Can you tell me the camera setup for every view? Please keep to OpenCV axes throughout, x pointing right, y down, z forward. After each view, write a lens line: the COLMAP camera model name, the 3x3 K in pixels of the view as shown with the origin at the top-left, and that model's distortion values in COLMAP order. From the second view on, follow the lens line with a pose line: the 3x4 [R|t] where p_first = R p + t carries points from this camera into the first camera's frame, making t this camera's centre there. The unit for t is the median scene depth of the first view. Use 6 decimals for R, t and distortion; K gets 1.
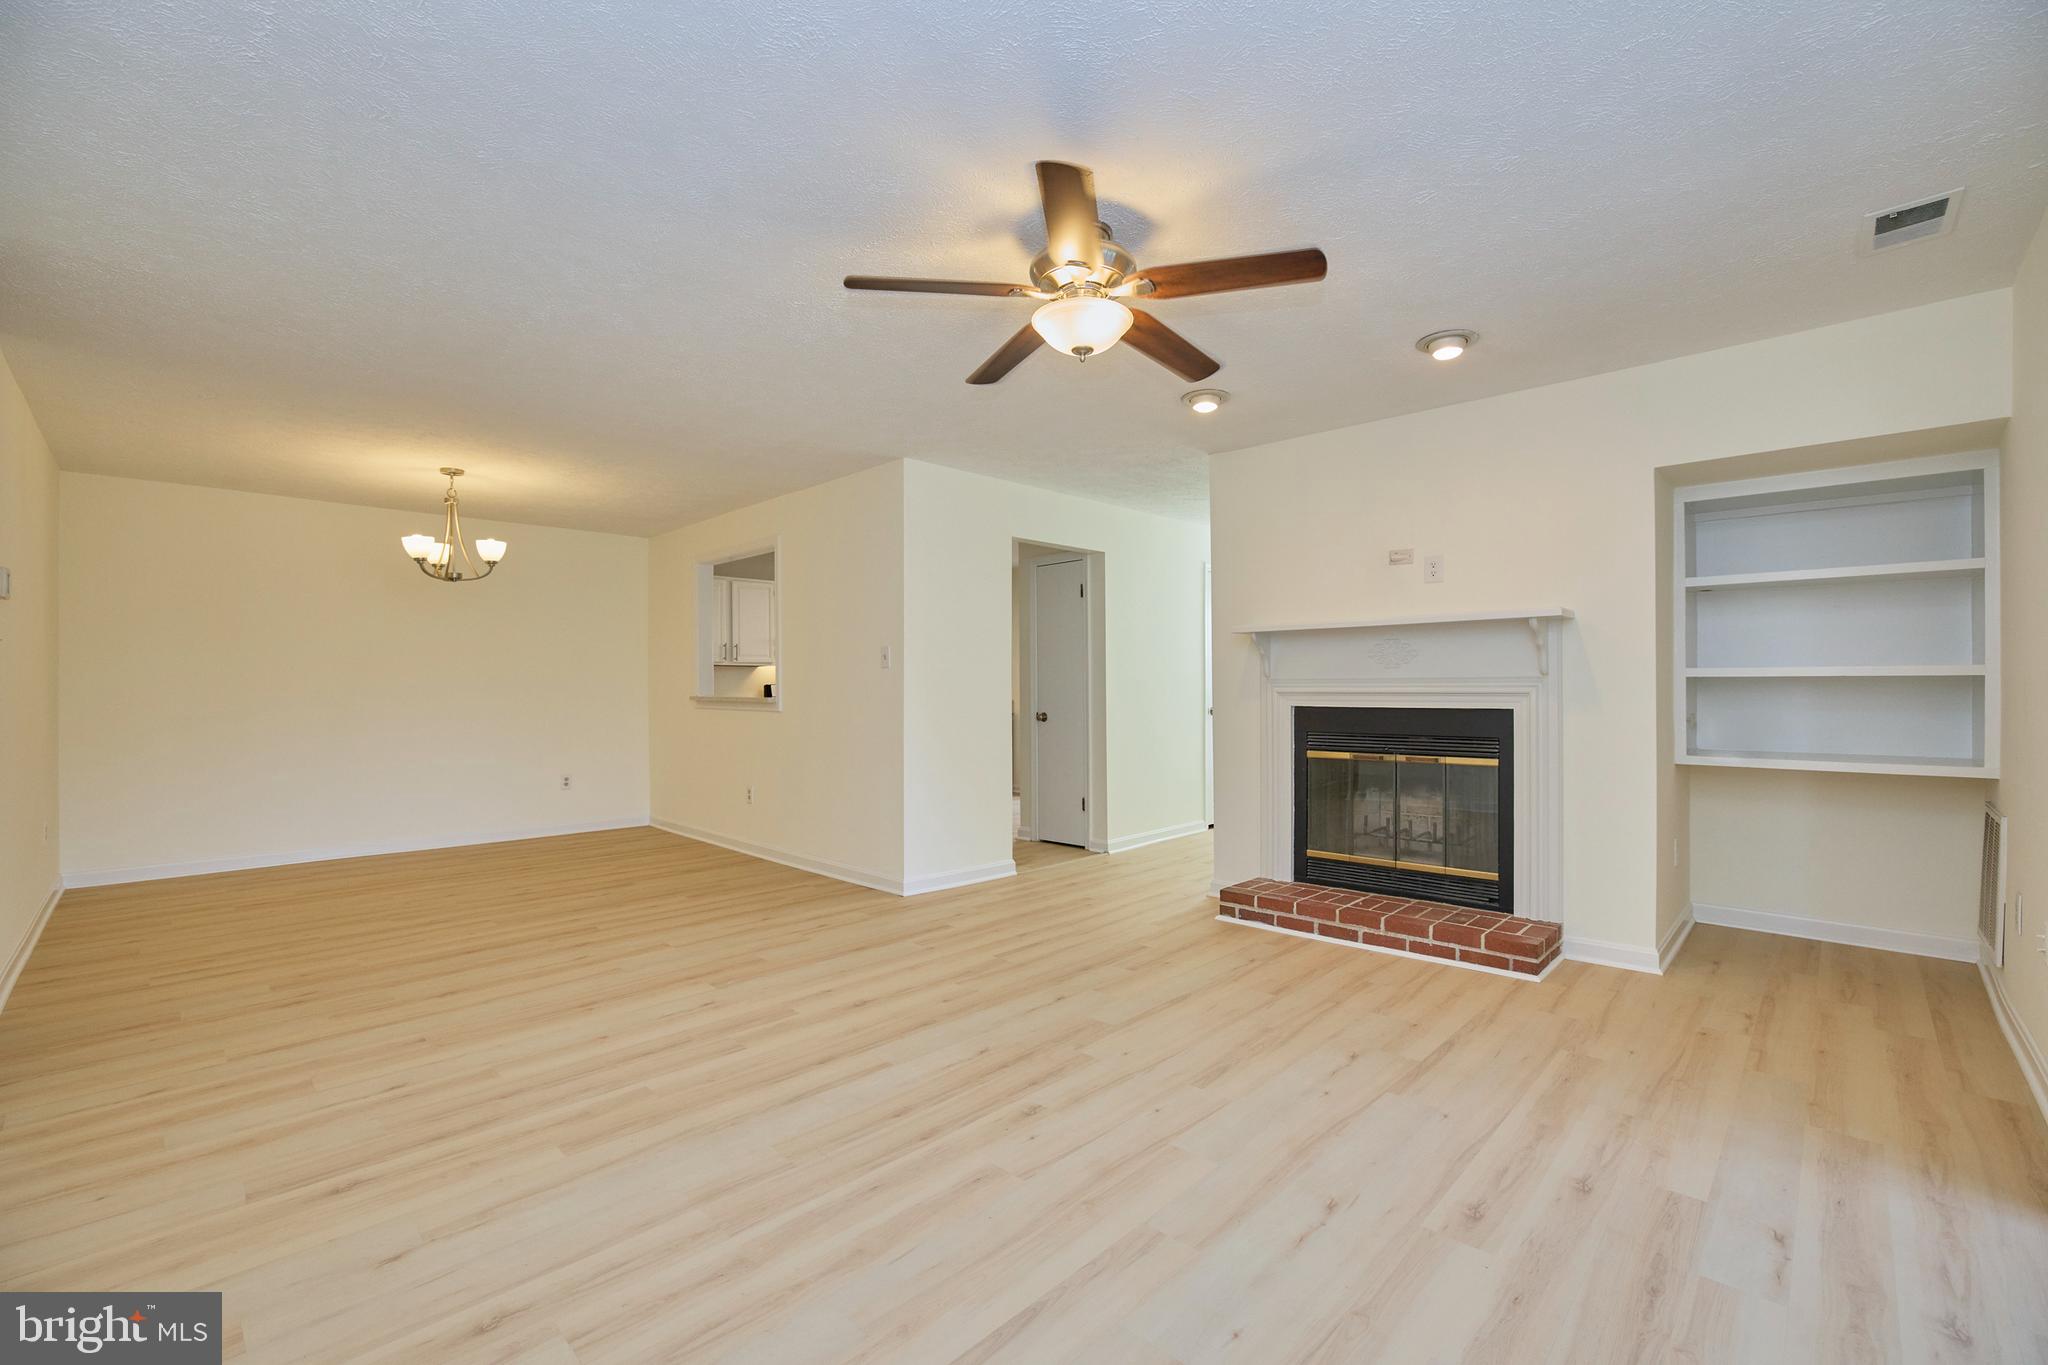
lens RADIAL K [[874.7, 0, 1031.5], [0, 874.7, 687.1], [0, 0, 1]] dist [-0.050730, 0.018727]
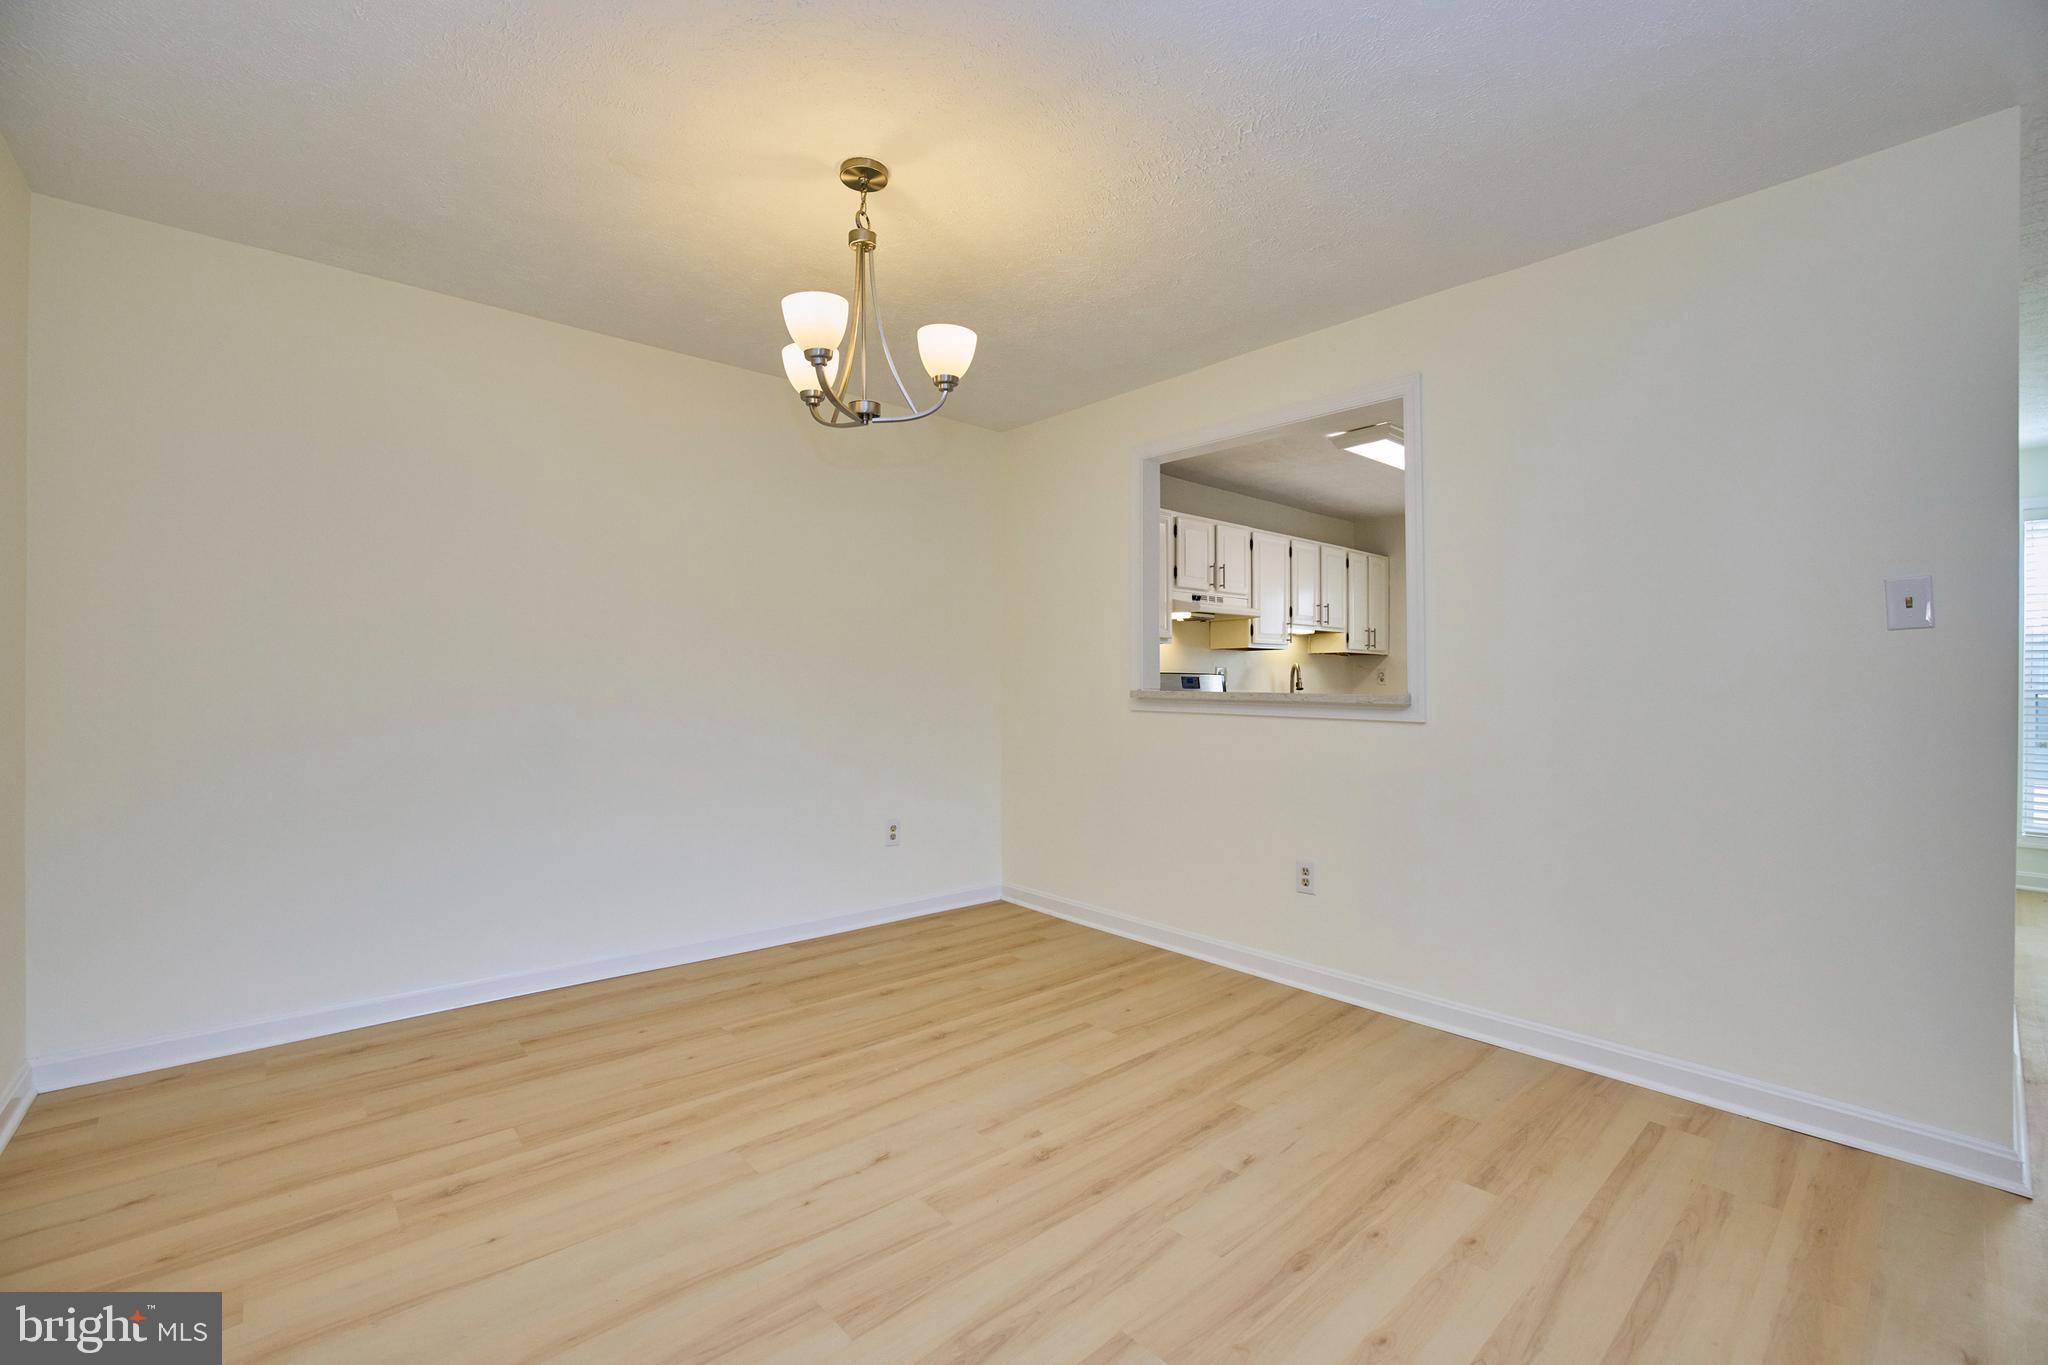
lens RADIAL K [[874.7, 0, 1031.5], [0, 874.7, 687.1], [0, 0, 1]] dist [-0.050730, 0.018727]
pose [[0.997823, 0.009420, -0.065275, -0.884684], [-0.009041, 0.999941, 0.006101, 0.010914], [0.065328, -0.005498, 0.997849, 0.889994]]
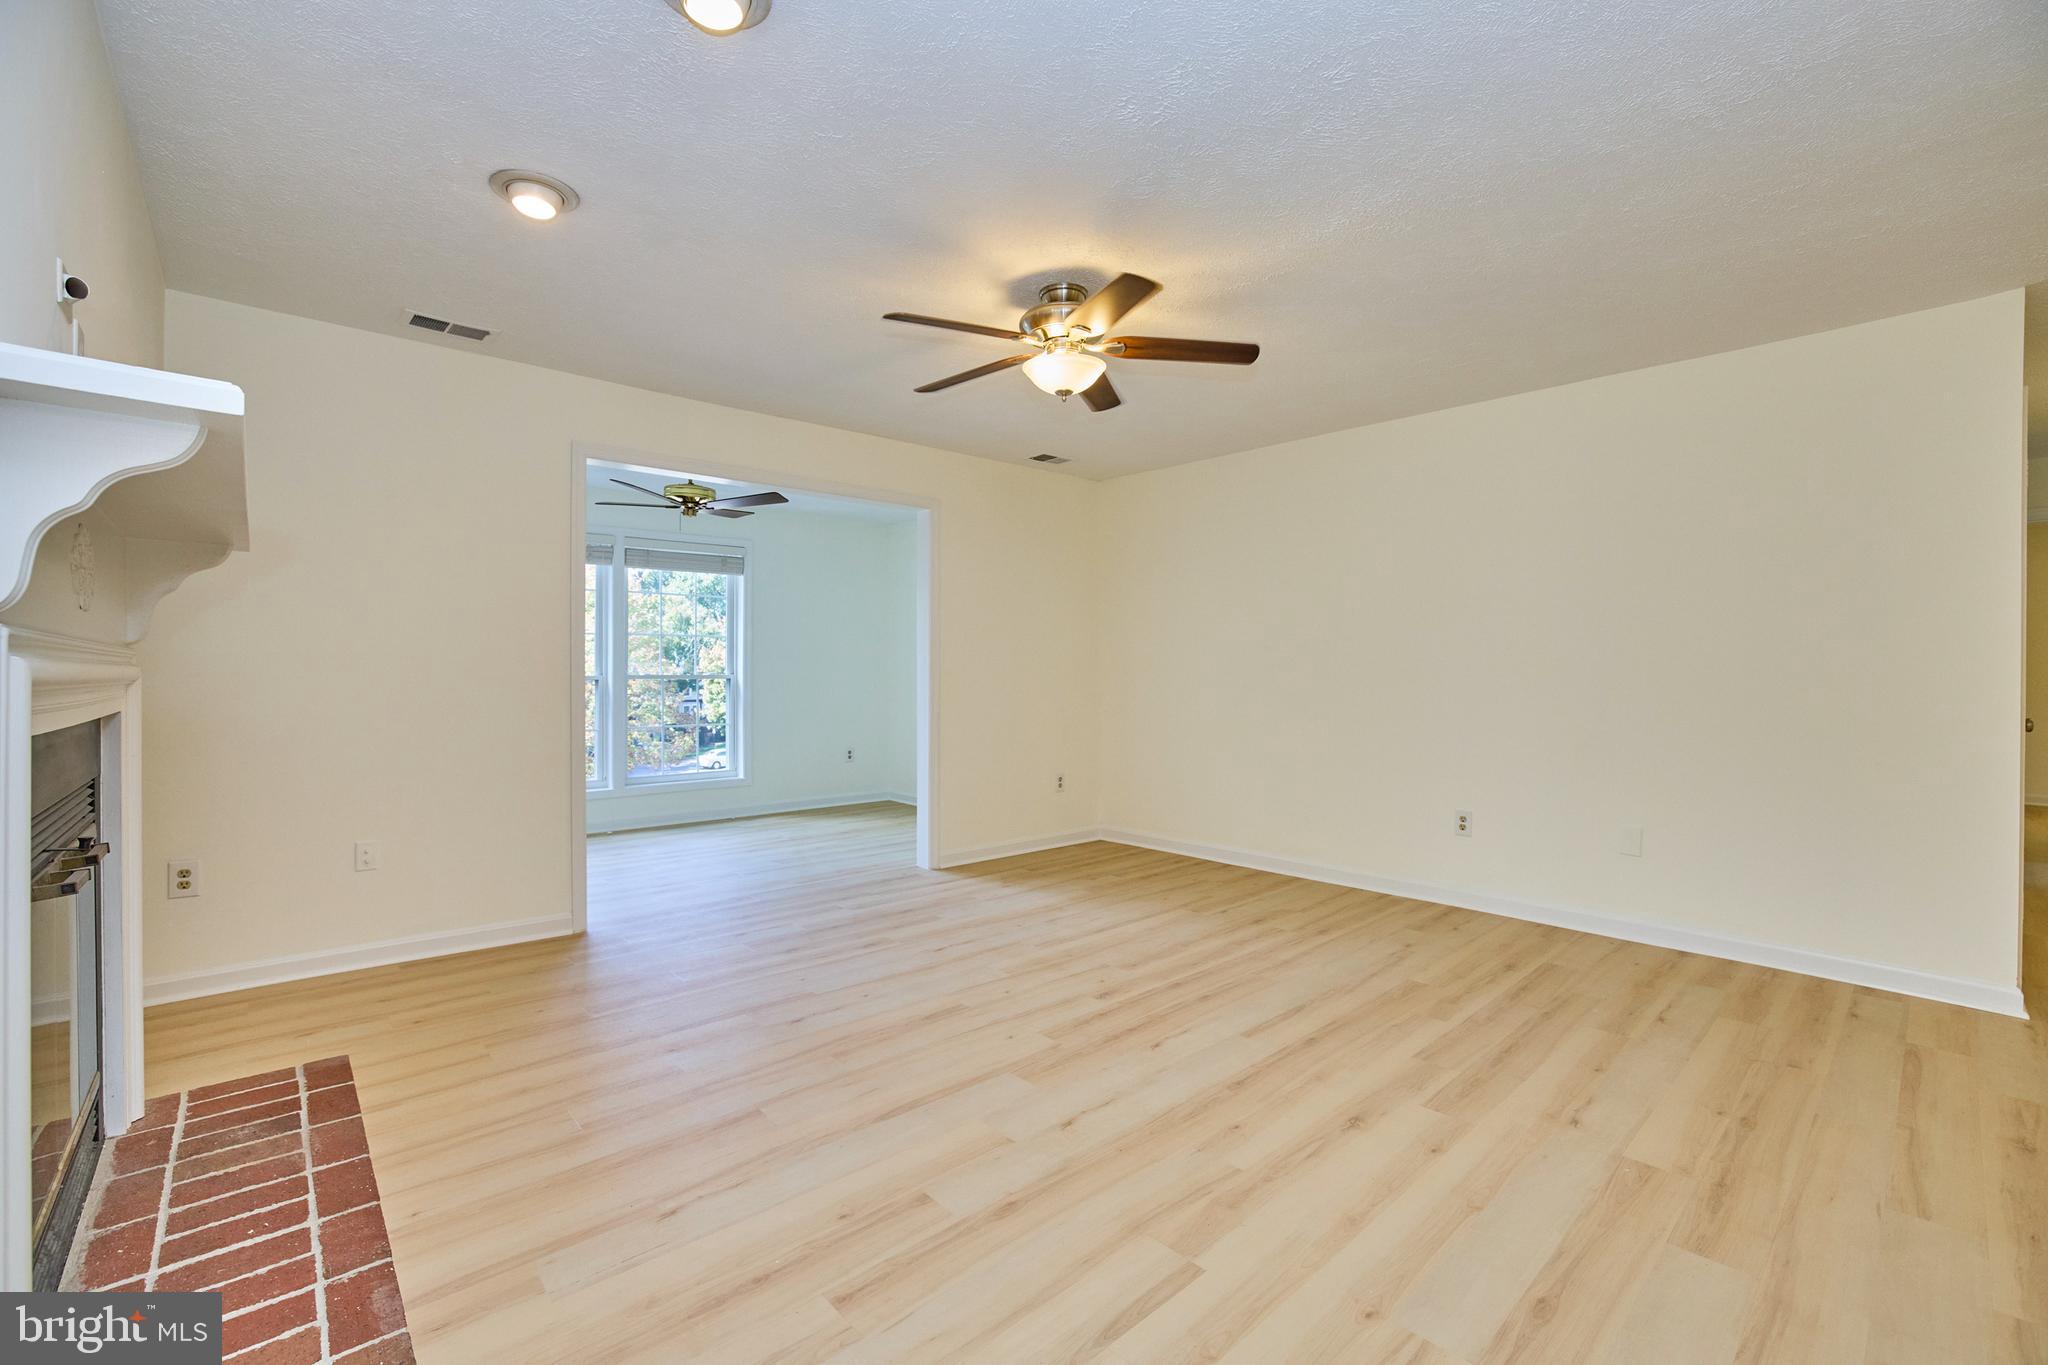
lens RADIAL K [[874.7, 0, 1031.5], [0, 874.7, 687.1], [0, 0, 1]] dist [-0.050730, 0.018727]
pose [[-0.998057, -0.000751, 0.062297, 0.020035], [0.000037, 0.999920, 0.012652, 0.007542], [-0.062301, 0.012630, -0.997977, 1.711735]]
